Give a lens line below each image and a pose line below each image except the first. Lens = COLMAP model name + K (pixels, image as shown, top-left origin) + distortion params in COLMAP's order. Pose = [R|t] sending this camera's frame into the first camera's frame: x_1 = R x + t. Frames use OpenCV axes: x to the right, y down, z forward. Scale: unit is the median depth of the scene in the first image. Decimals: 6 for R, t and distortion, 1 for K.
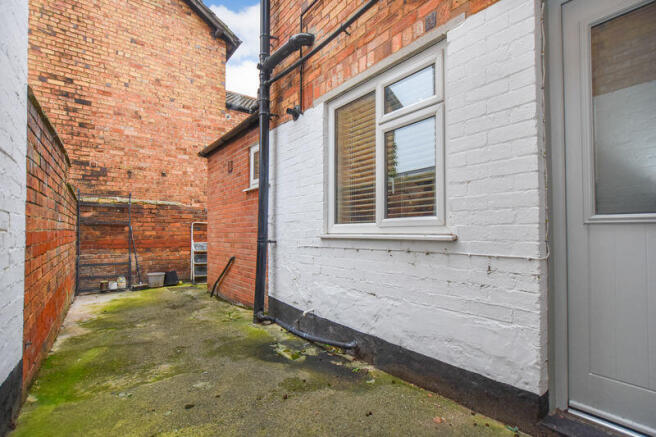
lens RADIAL K [[298.4, 0, 329.0], [0, 298.4, 217.9], [0, 0, 1]] dist [-0.008289, 0.000849]
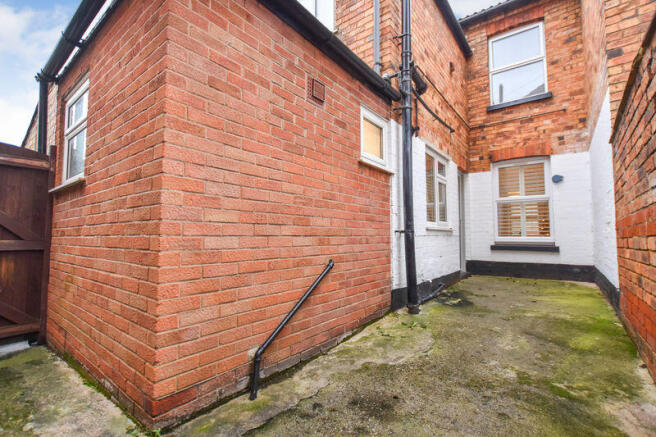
lens RADIAL K [[298.4, 0, 329.0], [0, 298.4, 217.9], [0, 0, 1]] dist [-0.008289, 0.000849]
pose [[-0.238313, 0.059571, 0.969360, -1.154493], [-0.051739, 0.995921, -0.073924, 0.122823], [-0.969809, -0.067771, -0.234259, 1.529356]]
